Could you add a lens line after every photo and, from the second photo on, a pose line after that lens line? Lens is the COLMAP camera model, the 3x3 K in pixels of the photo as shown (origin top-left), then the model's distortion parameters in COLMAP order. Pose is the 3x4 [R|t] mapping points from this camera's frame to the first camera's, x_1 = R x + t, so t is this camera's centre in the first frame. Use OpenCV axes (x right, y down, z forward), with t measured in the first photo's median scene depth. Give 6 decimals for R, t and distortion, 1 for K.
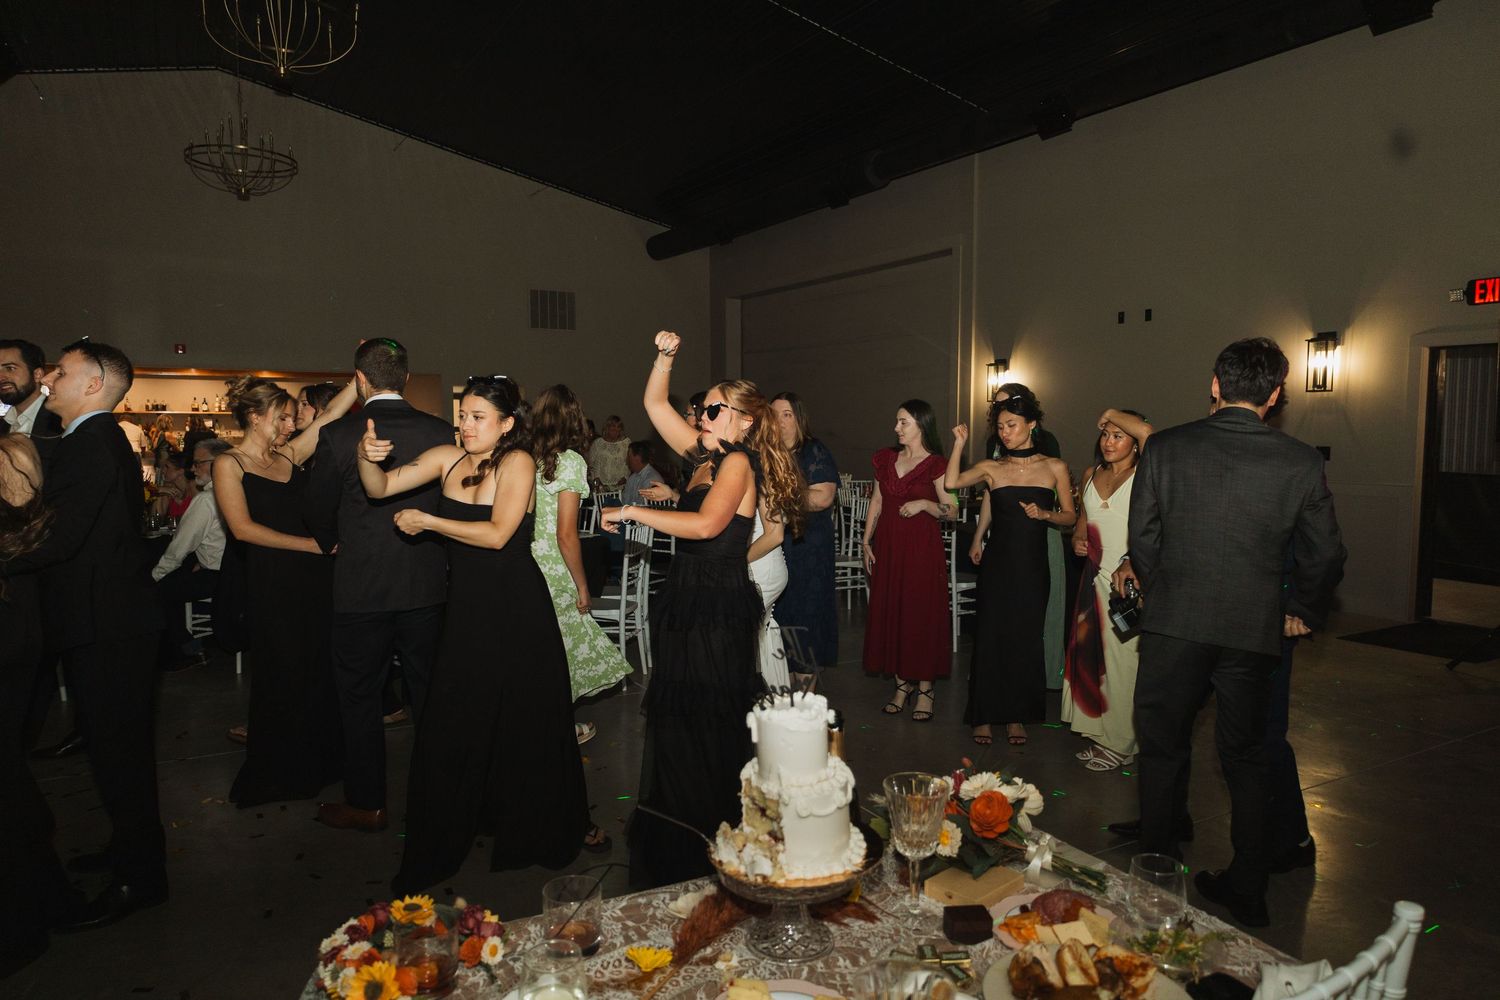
lens RADIAL K [[973.3, 0, 747.8], [0, 973.3, 499.3], [0, 0, 1]] dist [0.004149, -0.002131]
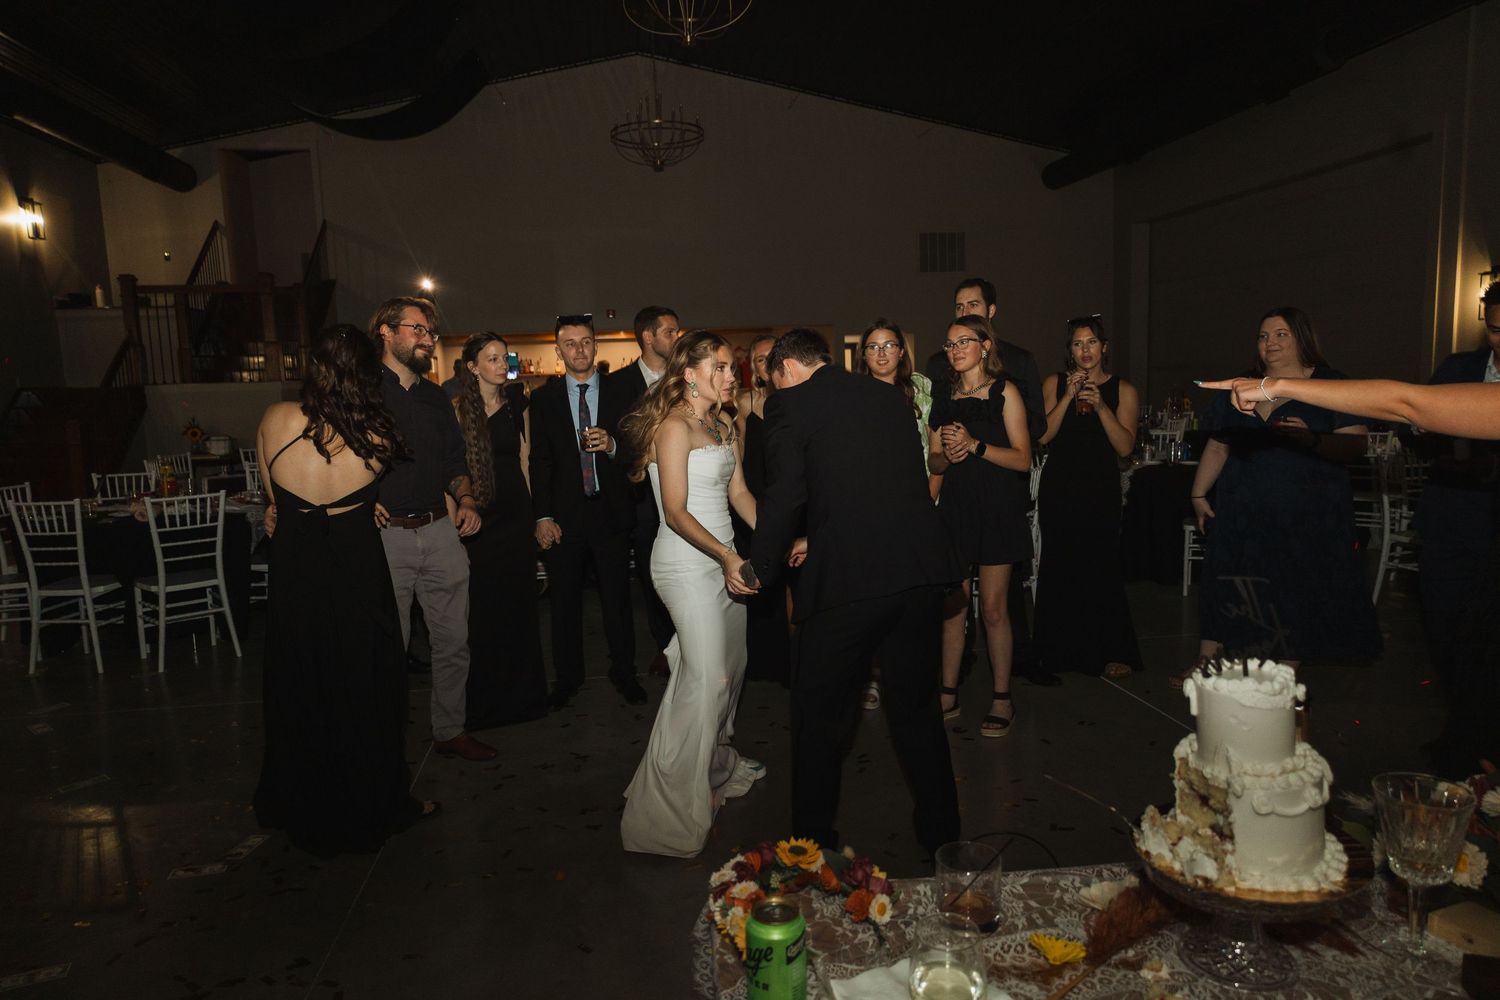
lens RADIAL K [[976.3, 0, 752.3], [0, 976.3, 498.5], [0, 0, 1]] dist [0.001969, 0.000007]
pose [[0.925369, 0.012674, -0.378856, -0.026892], [0.007021, 0.998697, 0.050557, 0.022871], [0.379003, -0.049443, 0.924074, 0.106885]]
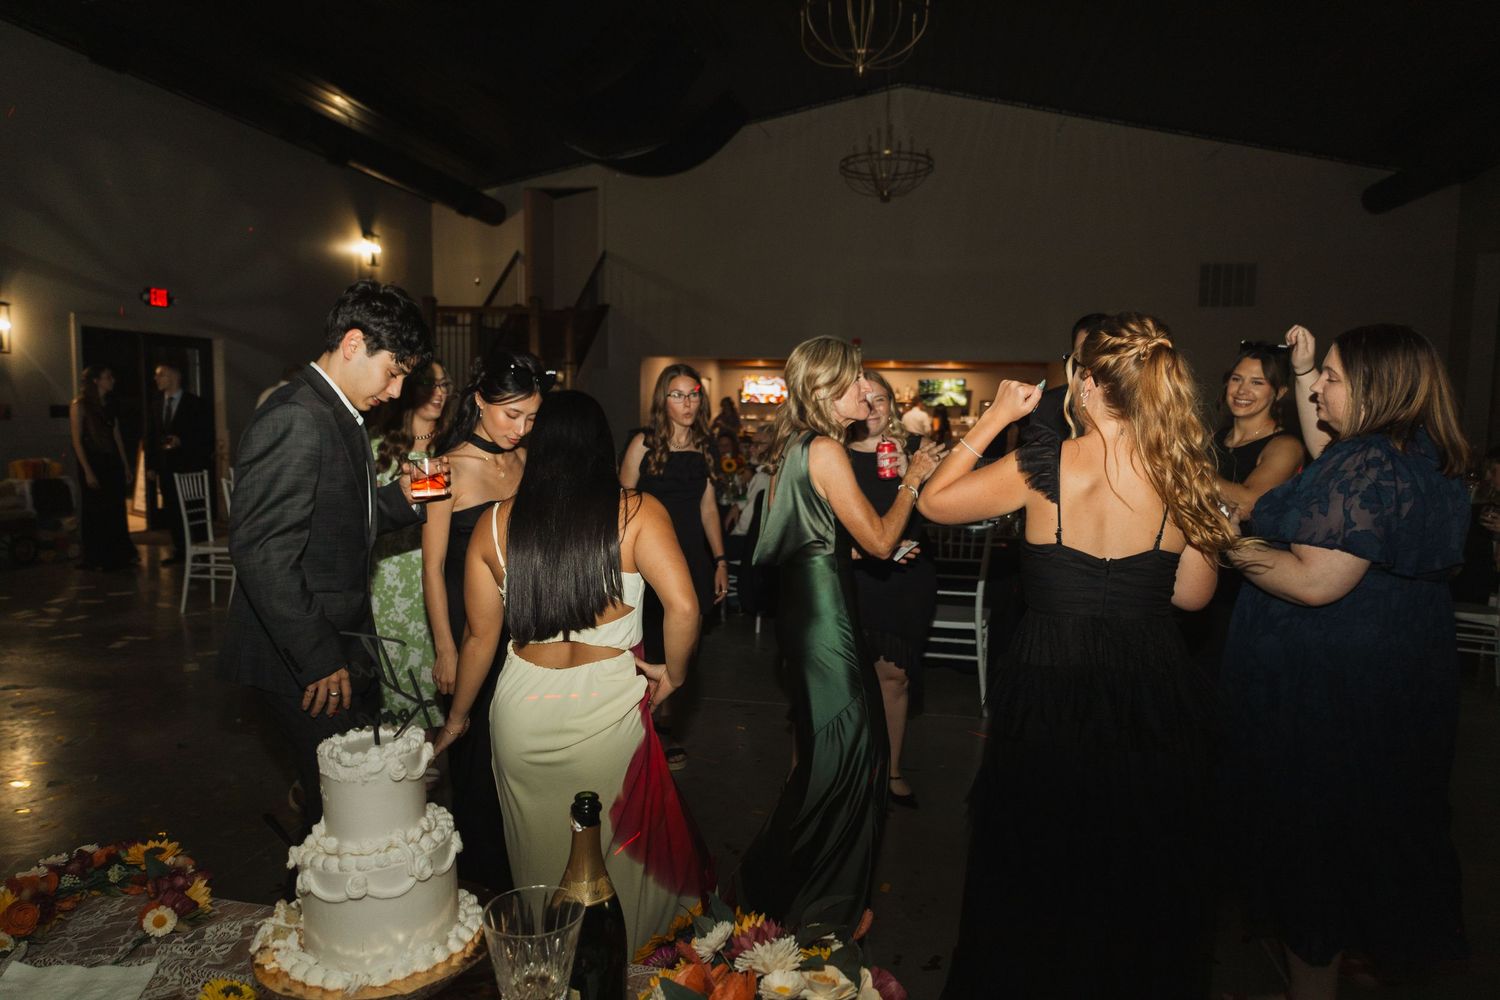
lens RADIAL K [[973.3, 0, 747.8], [0, 973.3, 499.3], [0, 0, 1]] dist [0.004149, -0.002131]
pose [[0.756952, 0.072003, -0.649492, 0.703910], [-0.066987, 0.997225, 0.032483, -0.011998], [0.650028, 0.018919, 0.759674, 0.614468]]
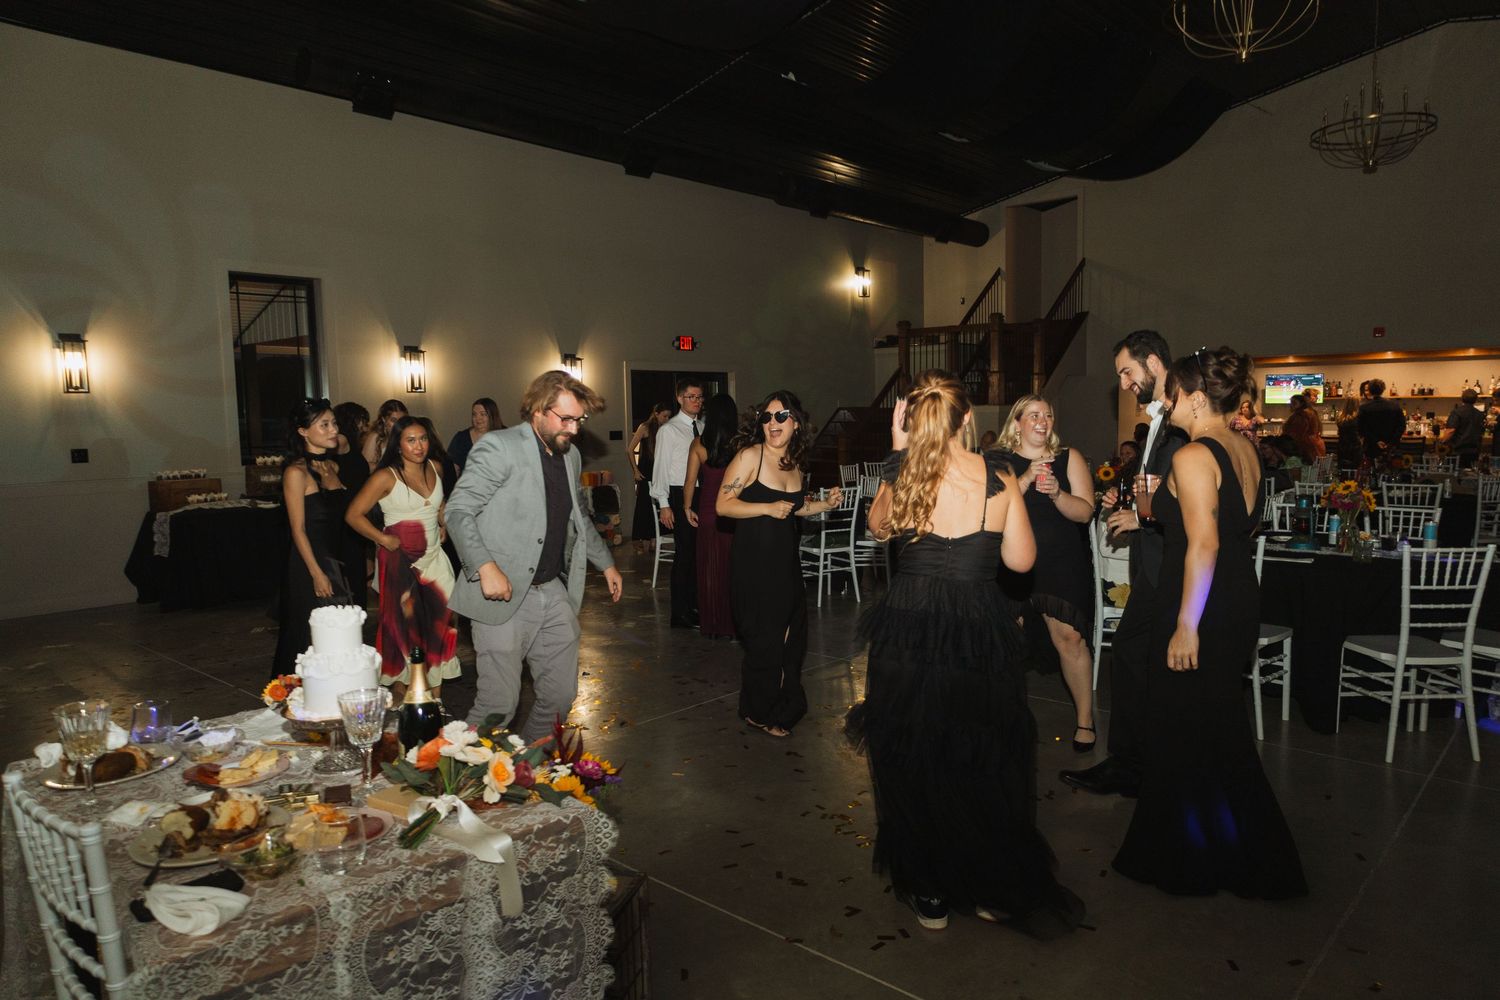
lens RADIAL K [[973.4, 0, 758.5], [0, 973.4, 497.3], [0, 0, 1]] dist [0.004691, -0.002646]
pose [[0.302195, 0.070289, -0.950651, 1.707892], [-0.052947, 0.996976, 0.056884, -0.093514], [0.951775, 0.033144, 0.305003, 1.165878]]
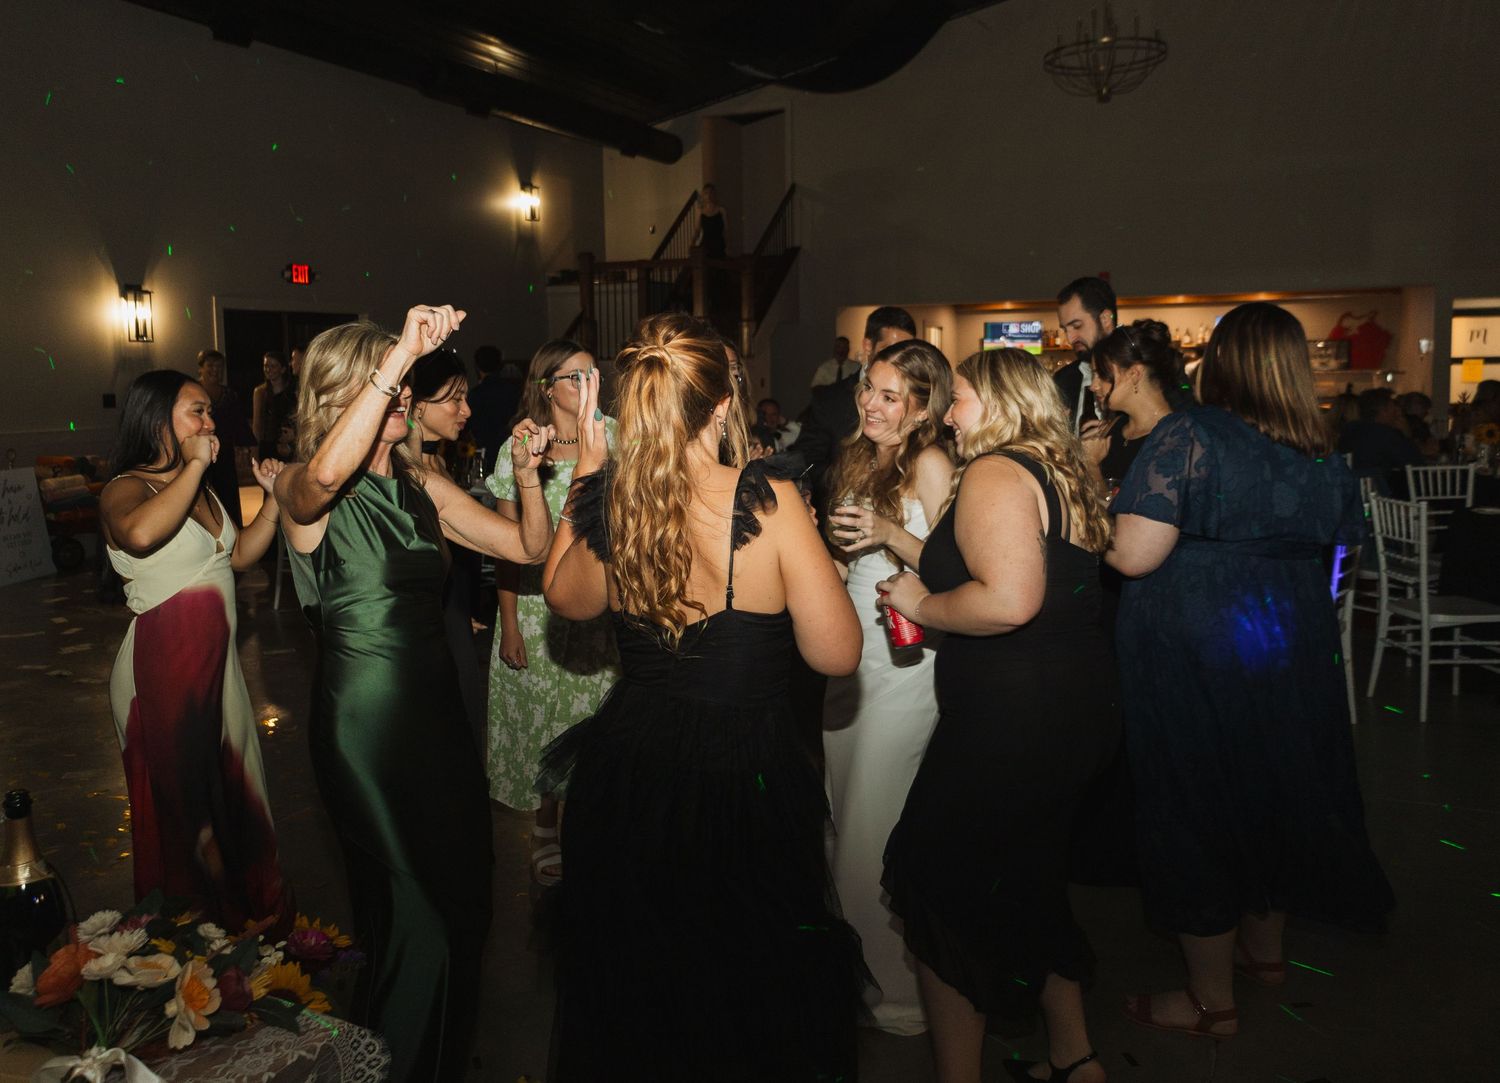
lens RADIAL K [[1197.2, 0, 731.3], [0, 1197.2, 464.0], [0, 0, 1]] dist [0.012130, -0.008692]
pose [[0.560642, 0.058237, -0.826008, 1.397992], [-0.044567, 0.998200, 0.040127, -0.123581], [0.826858, 0.014316, 0.562229, 1.046274]]
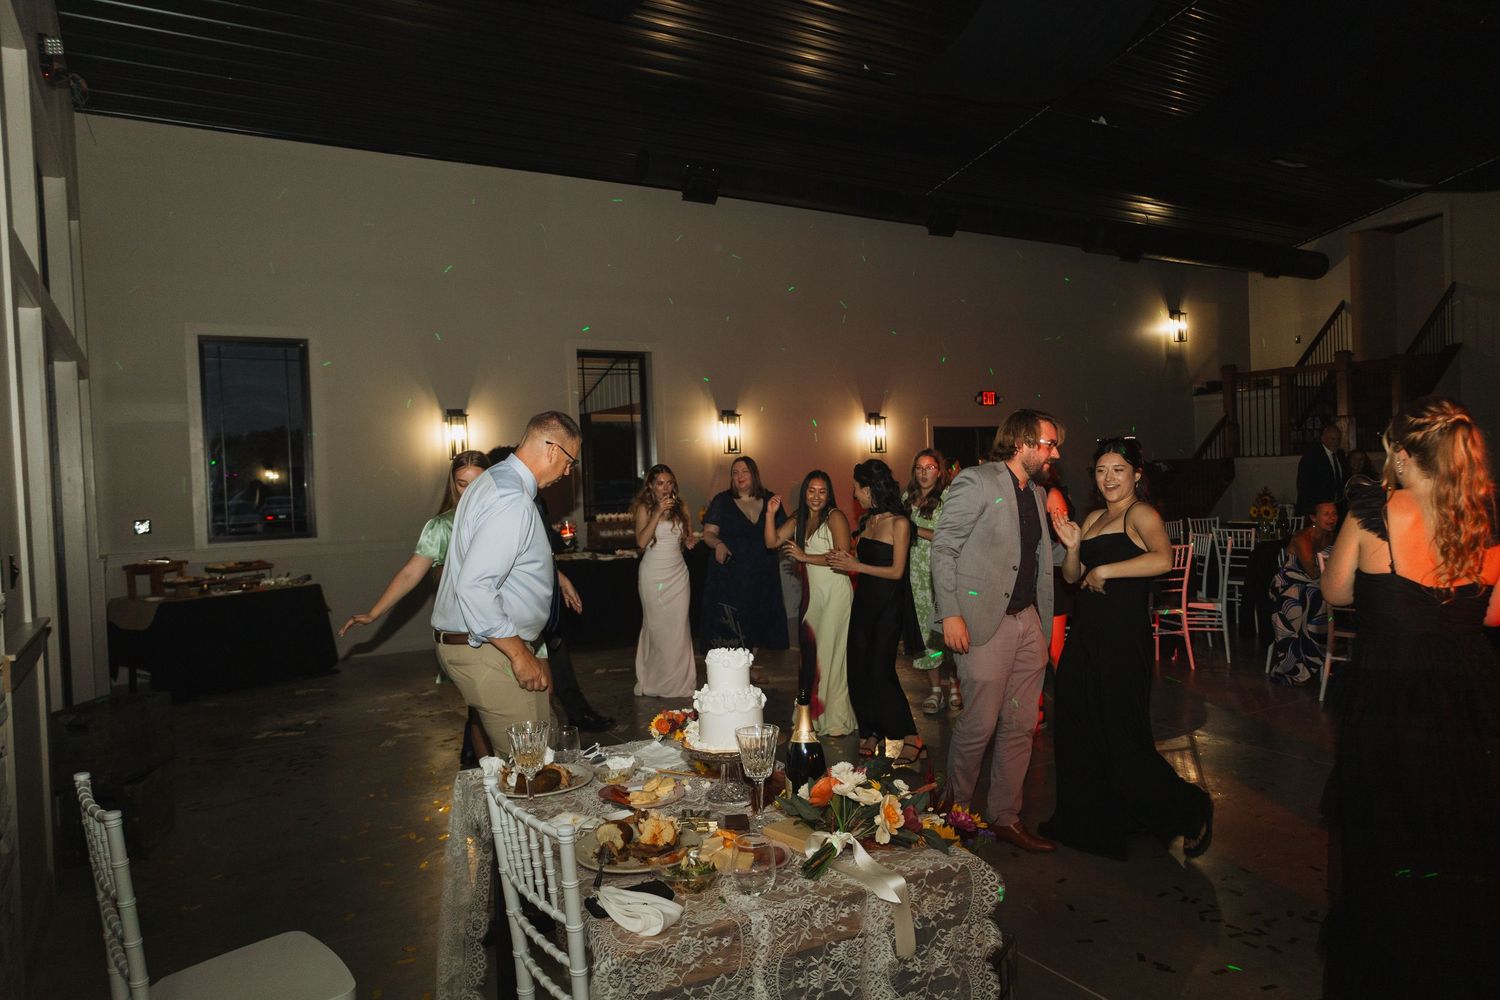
lens RADIAL K [[976.3, 0, 752.3], [0, 976.3, 498.5], [0, 0, 1]] dist [0.001969, 0.000007]
pose [[0.010177, 0.014804, -0.999839, 1.737918], [-0.043285, 0.998960, 0.014351, -0.082654], [0.999011, 0.043132, 0.010808, 1.013812]]
